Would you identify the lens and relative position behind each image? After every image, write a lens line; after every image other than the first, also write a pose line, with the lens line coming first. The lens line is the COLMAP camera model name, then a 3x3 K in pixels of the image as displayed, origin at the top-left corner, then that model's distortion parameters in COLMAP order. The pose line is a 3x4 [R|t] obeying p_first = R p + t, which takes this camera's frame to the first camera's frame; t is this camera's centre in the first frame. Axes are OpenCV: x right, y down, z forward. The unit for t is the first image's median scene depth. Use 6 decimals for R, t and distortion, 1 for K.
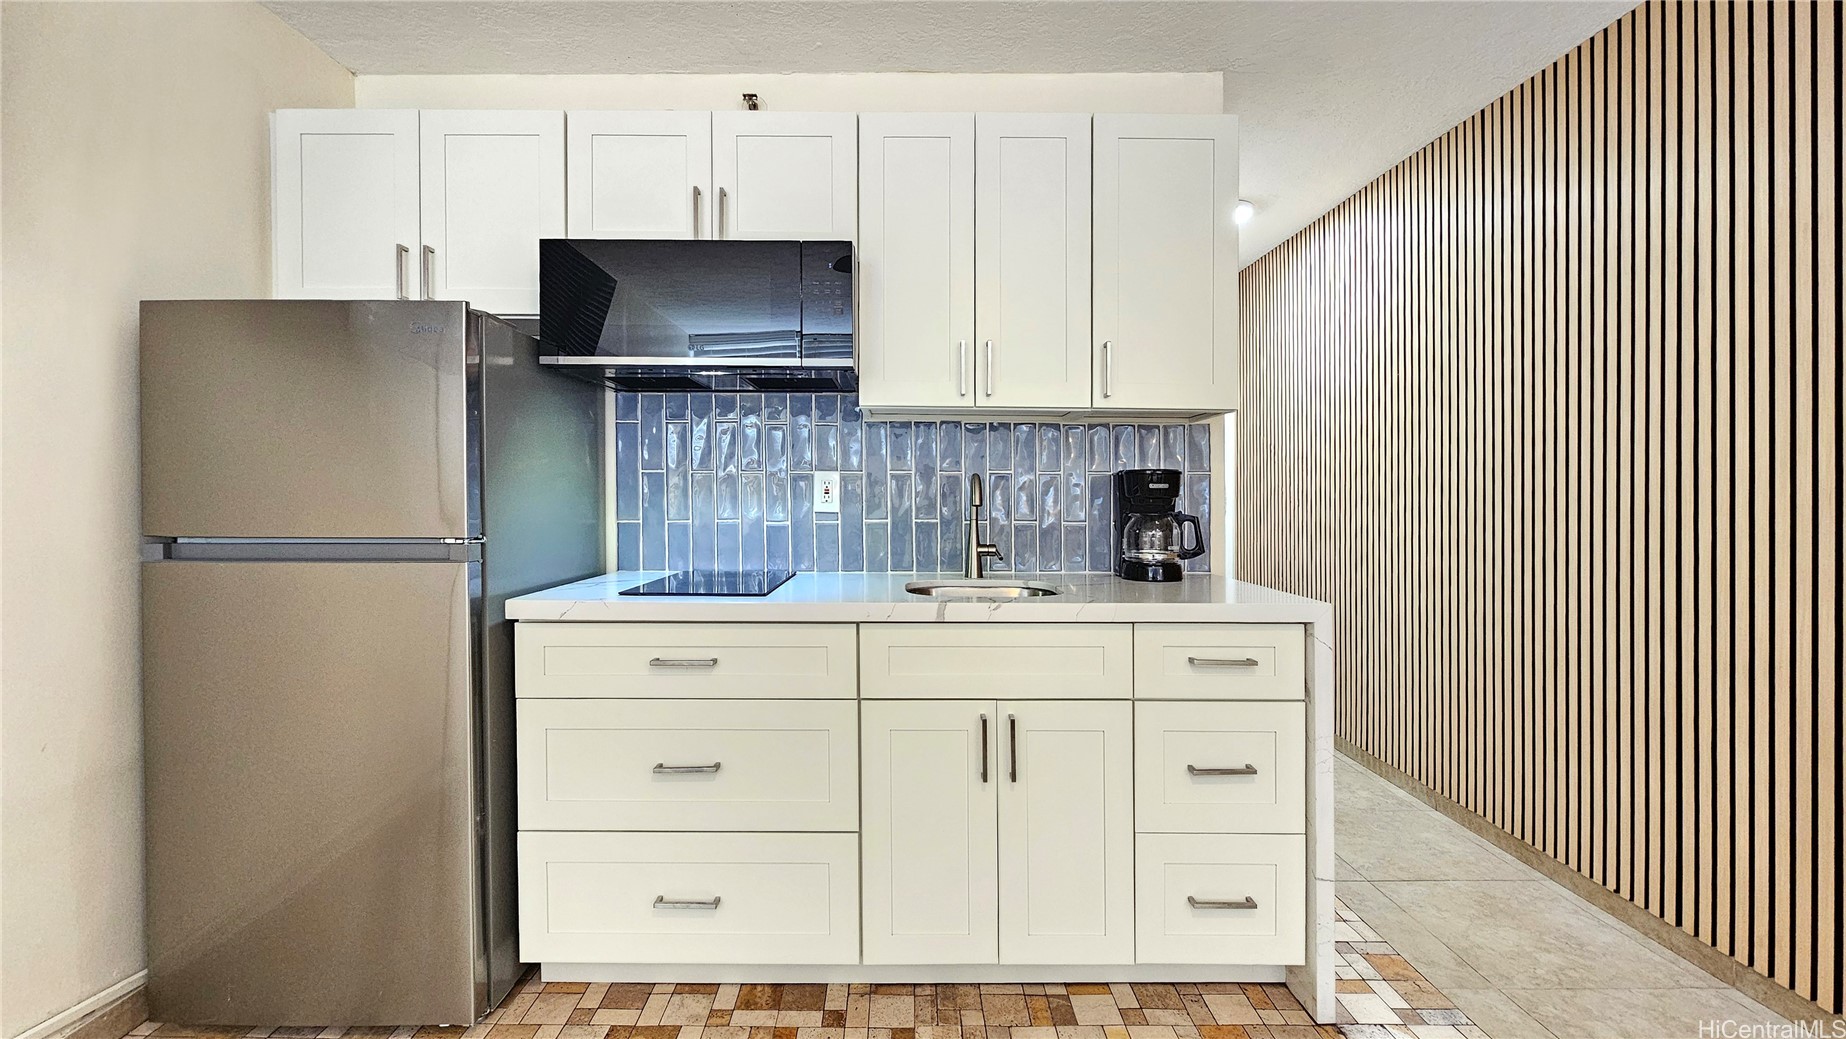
lens RADIAL K [[763.1, 0, 907.8], [0, 763.1, 507.3], [0, 0, 1]] dist [0.004188, -0.000955]
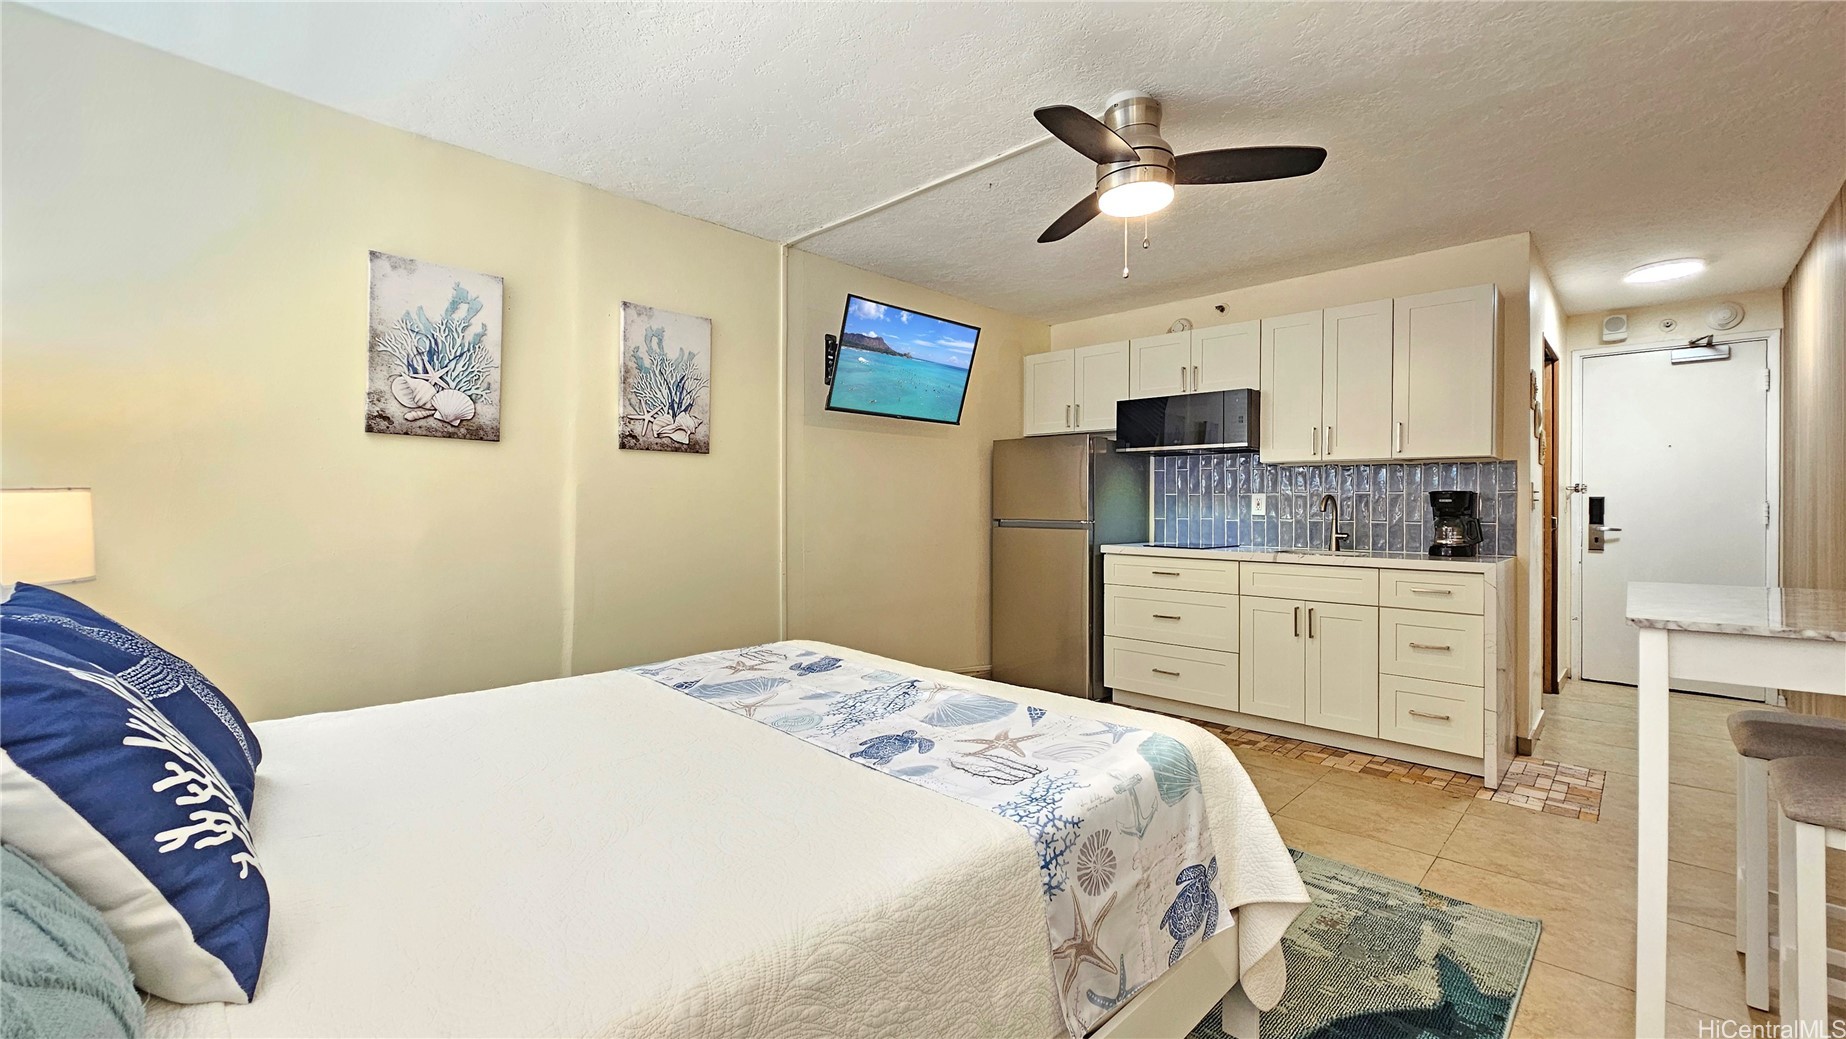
lens RADIAL K [[763.1, 0, 898.7], [0, 763.1, 516.9], [0, 0, 1]] dist [0.004188, -0.000955]
pose [[0.708681, 0.011900, -0.705429, 0.709366], [-0.018187, 0.999834, -0.001405, 0.035648], [0.705295, 0.013825, 0.708779, -1.153422]]
